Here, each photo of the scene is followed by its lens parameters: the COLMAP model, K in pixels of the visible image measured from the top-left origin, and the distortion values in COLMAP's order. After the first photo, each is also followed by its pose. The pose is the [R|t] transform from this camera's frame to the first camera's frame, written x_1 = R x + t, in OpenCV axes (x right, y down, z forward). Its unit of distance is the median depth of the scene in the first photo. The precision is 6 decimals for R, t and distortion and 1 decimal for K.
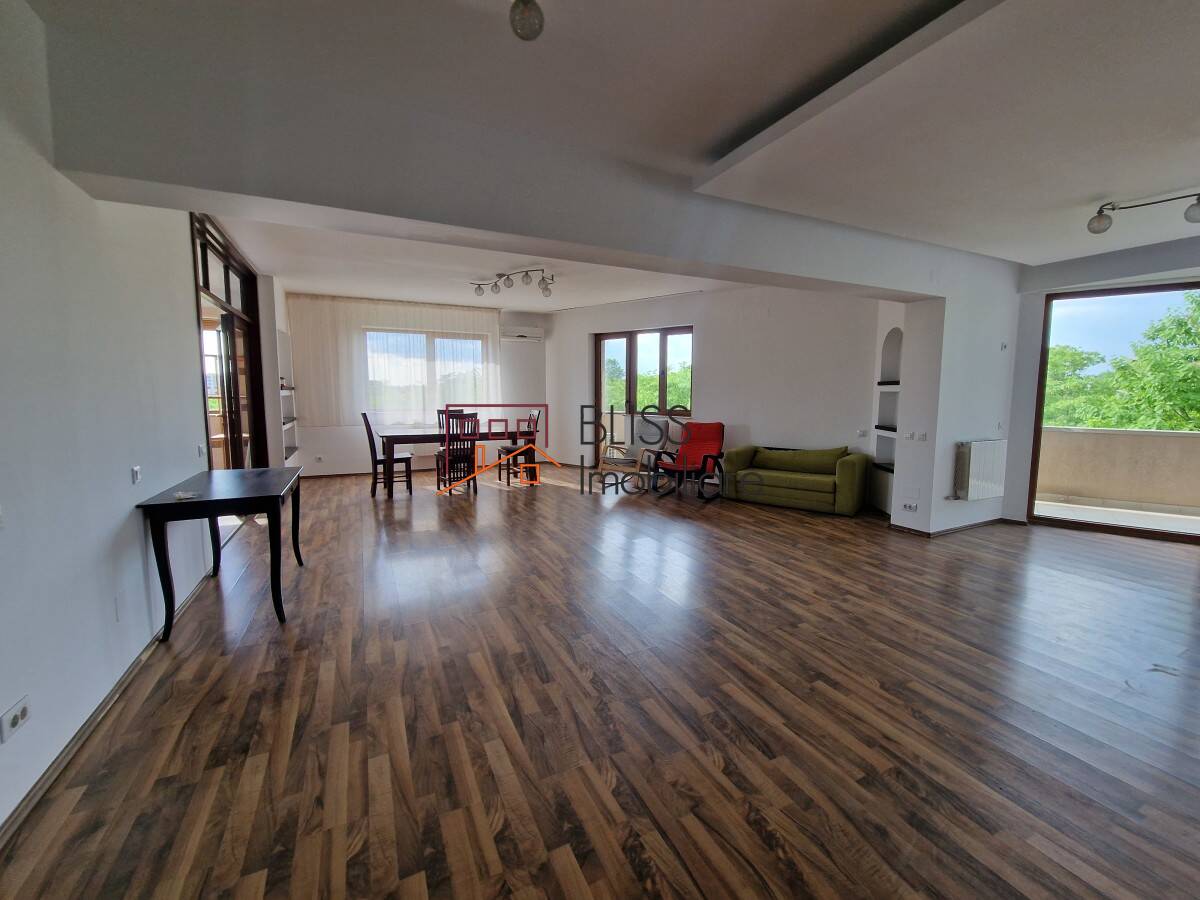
lens RADIAL K [[495.2, 0, 599.4], [0, 495.2, 444.6], [0, 0, 1]] dist [-0.001891, -0.003253]
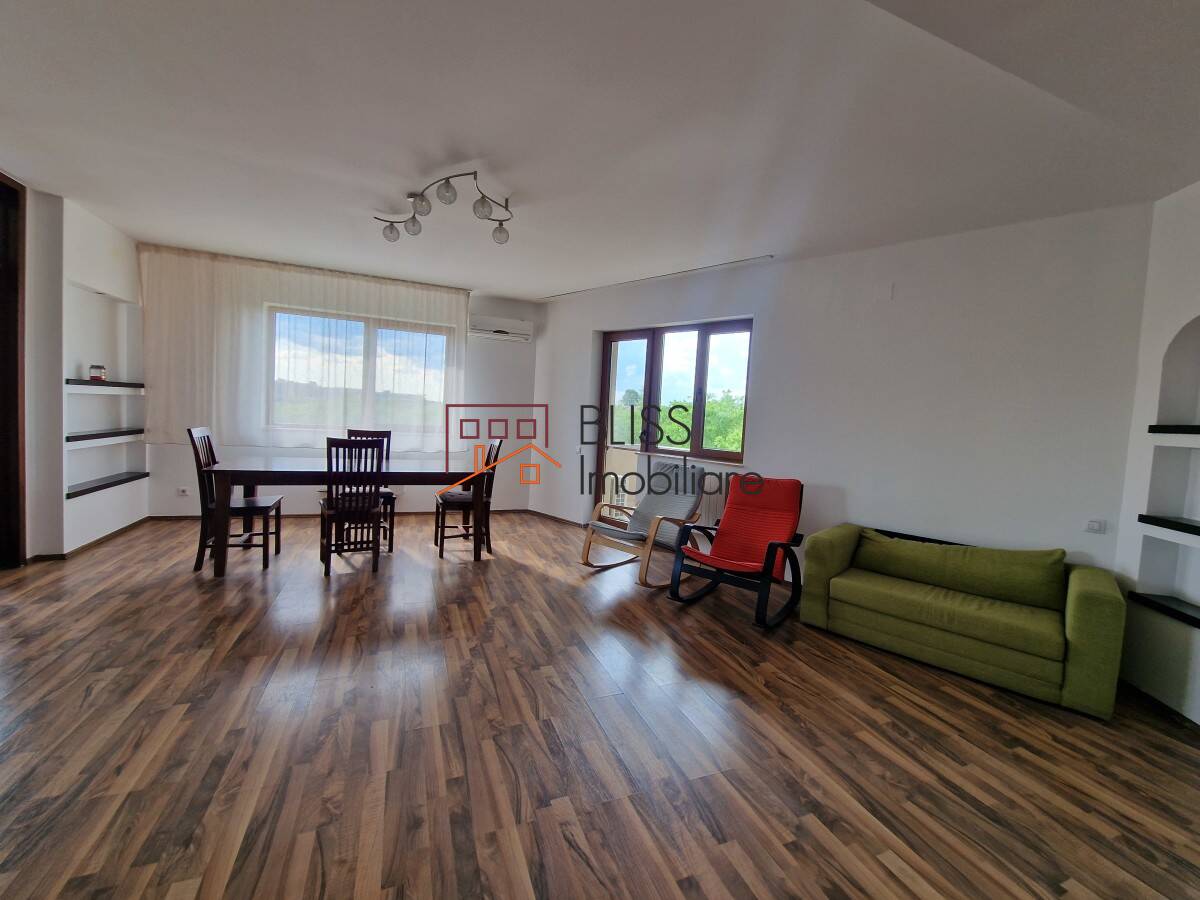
lens RADIAL K [[495.2, 0, 597.3], [0, 495.2, 440.6], [0, 0, 1]] dist [-0.001891, -0.003253]
pose [[0.995486, 0.059272, -0.074128, 0.048757], [-0.063551, 0.996363, -0.056760, -0.038261], [0.070494, 0.061215, 0.995632, 0.367533]]
